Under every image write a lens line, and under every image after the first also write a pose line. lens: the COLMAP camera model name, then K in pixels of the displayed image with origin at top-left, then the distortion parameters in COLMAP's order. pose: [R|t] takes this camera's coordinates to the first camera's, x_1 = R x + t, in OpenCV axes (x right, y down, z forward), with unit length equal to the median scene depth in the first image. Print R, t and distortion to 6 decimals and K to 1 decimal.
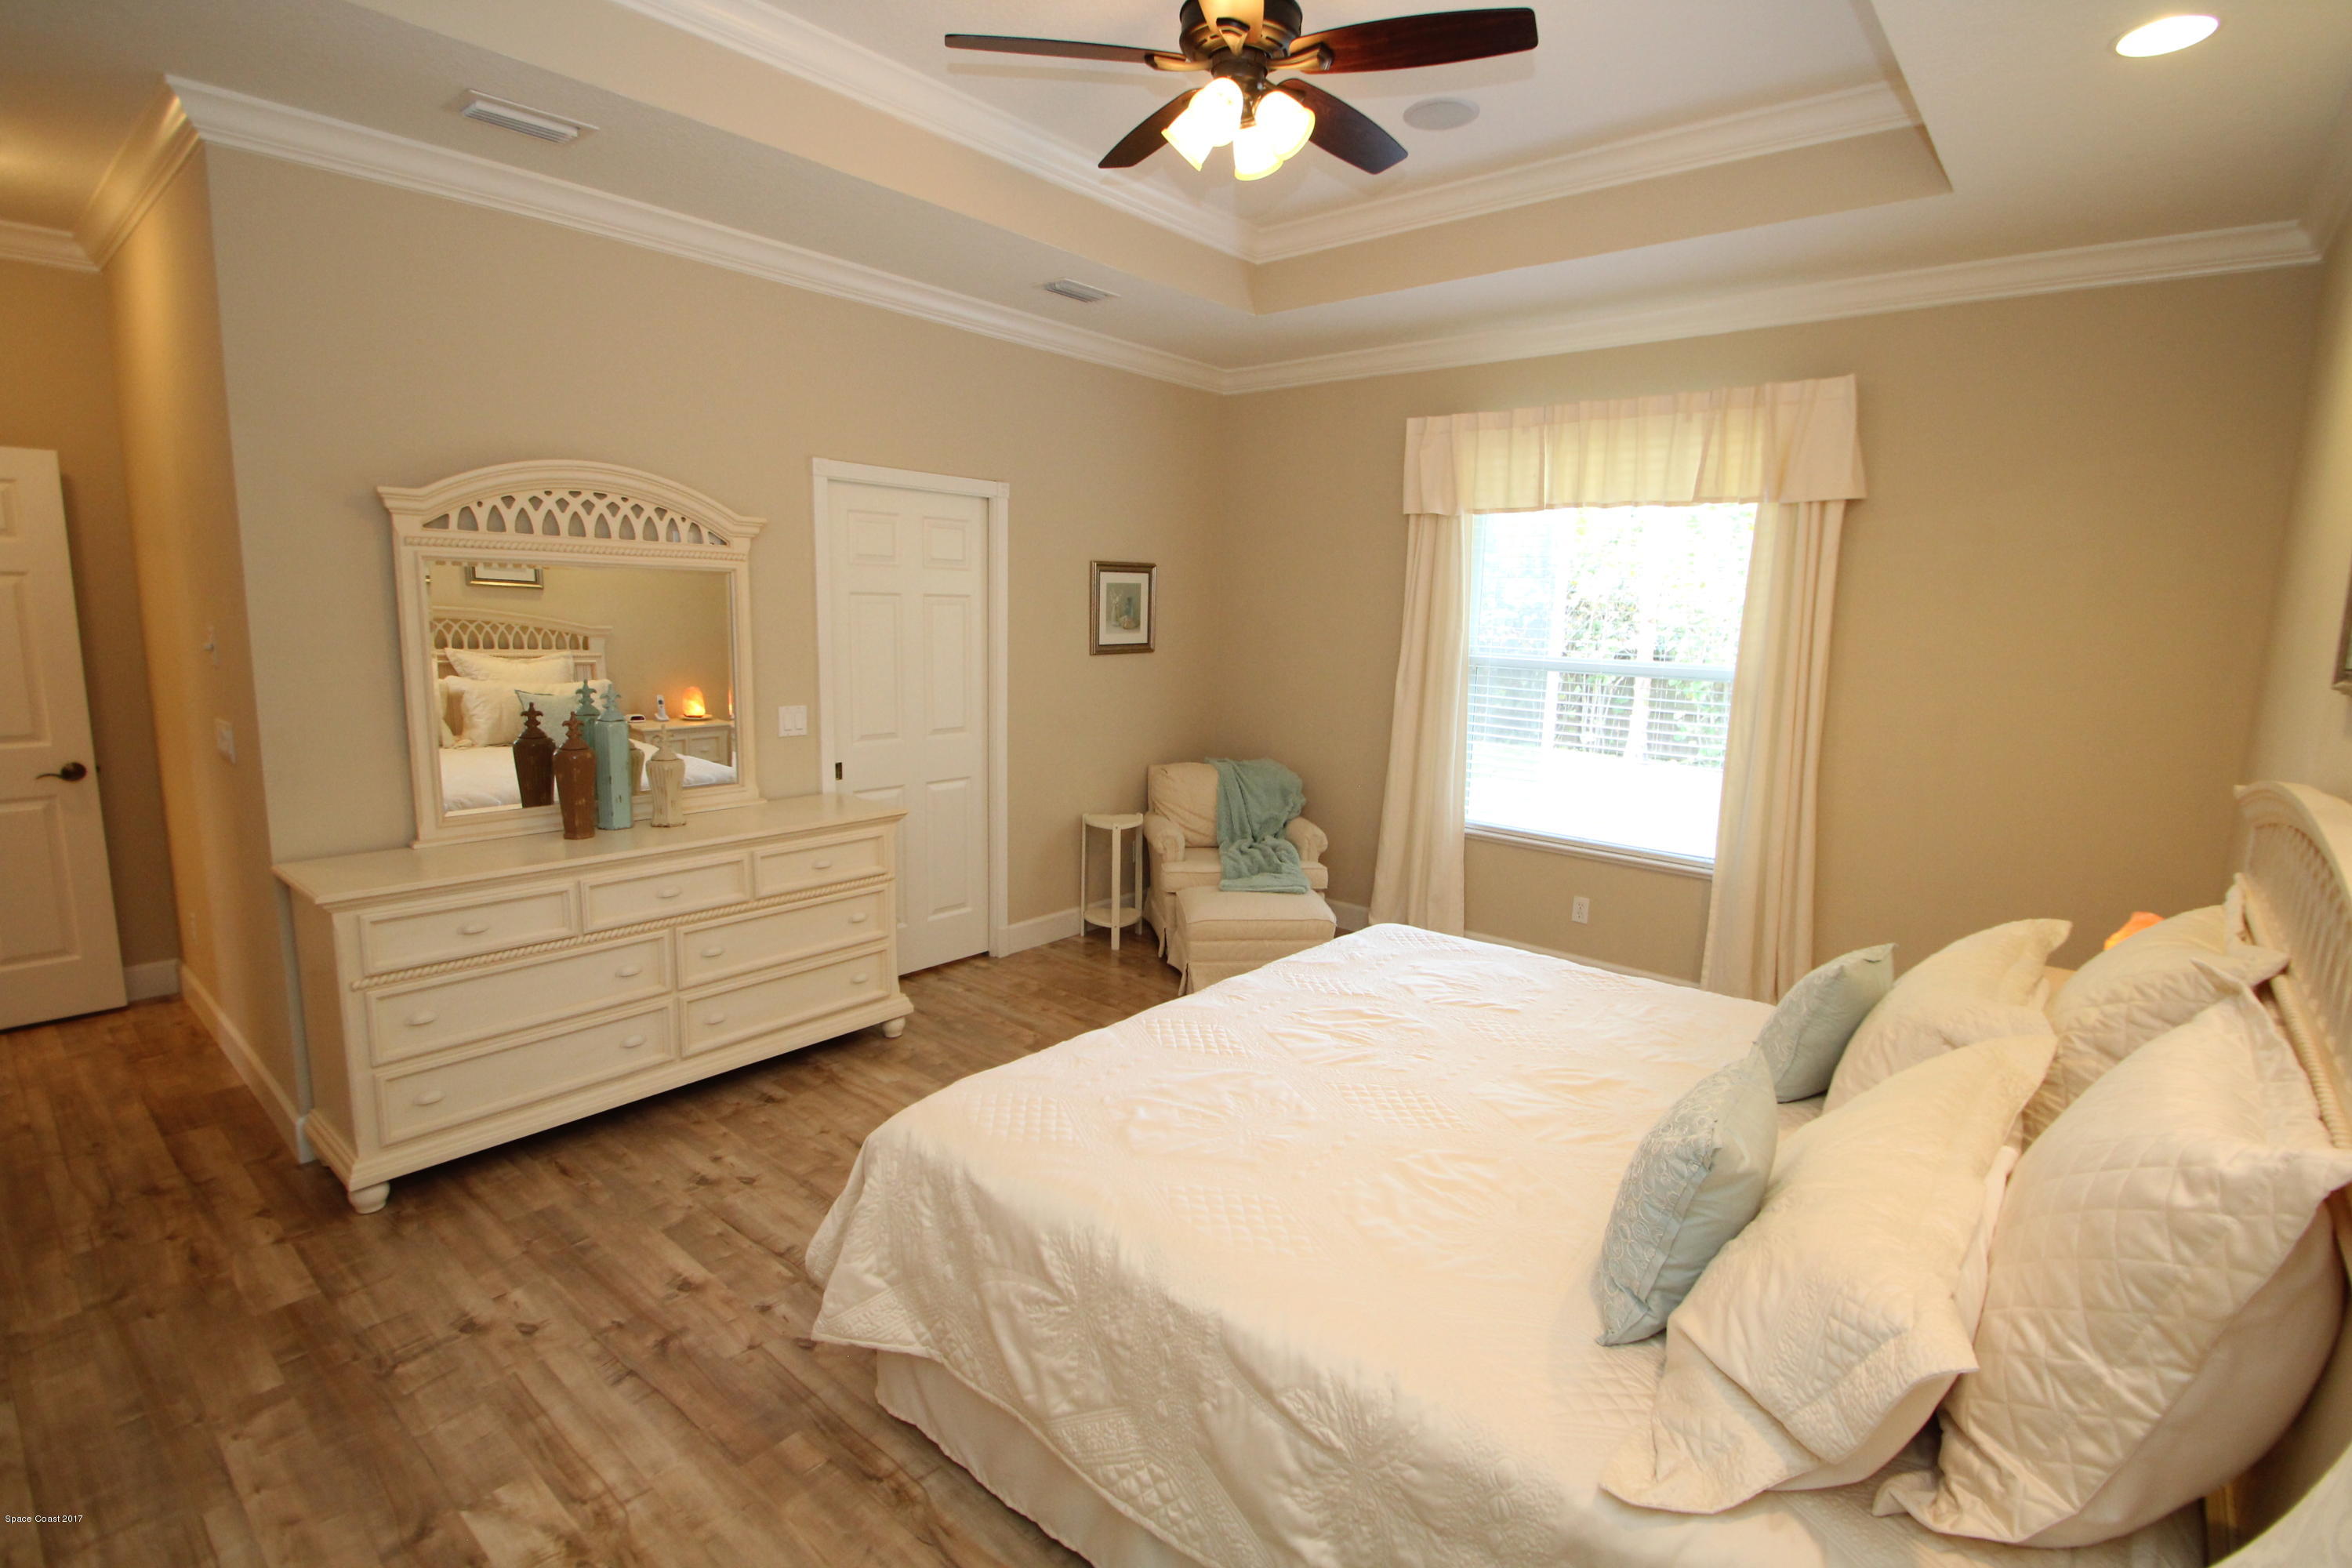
lens RADIAL K [[1101.8, 0, 1192.9], [0, 1101.8, 765.8], [0, 0, 1]] dist [0.006593, -0.011977]
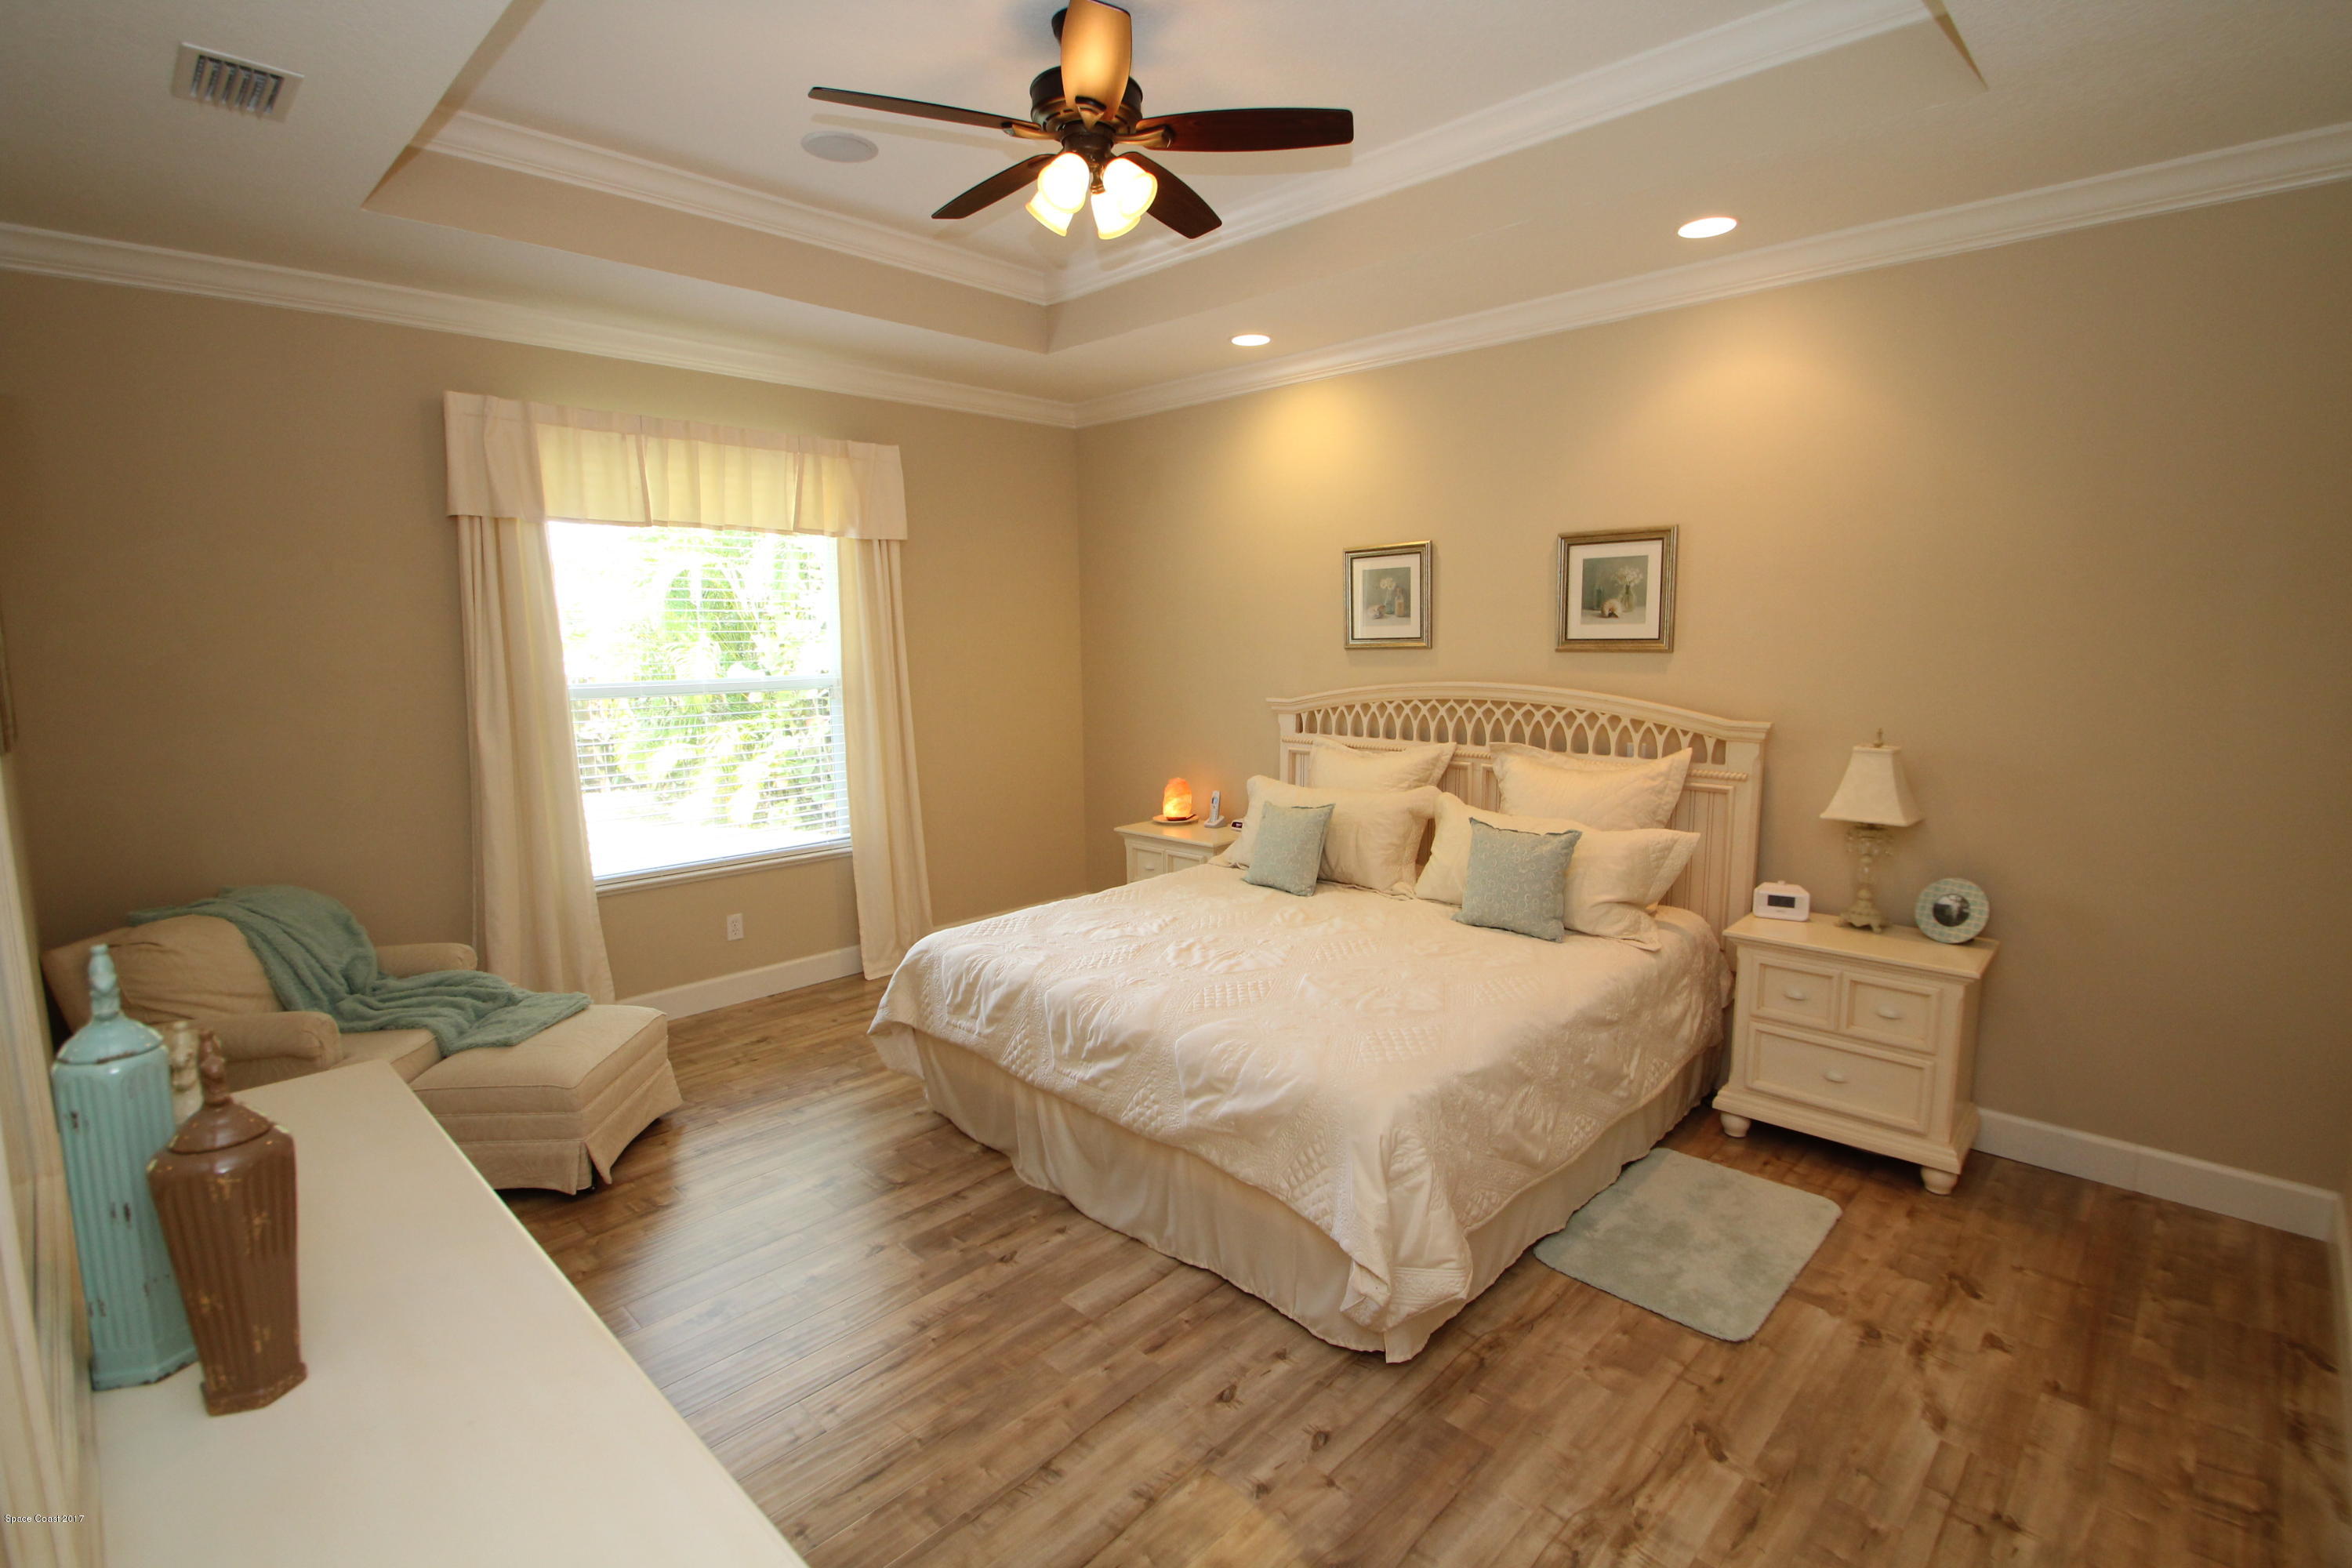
lens RADIAL K [[1101.8, 0, 1189.1], [0, 1101.8, 786.7], [0, 0, 1]] dist [0.006593, -0.011977]
pose [[0.068040, -0.167201, 0.983572, -1.008607], [0.160154, 0.974902, 0.154649, -0.143549], [-0.984744, 0.147001, 0.093111, 0.810309]]
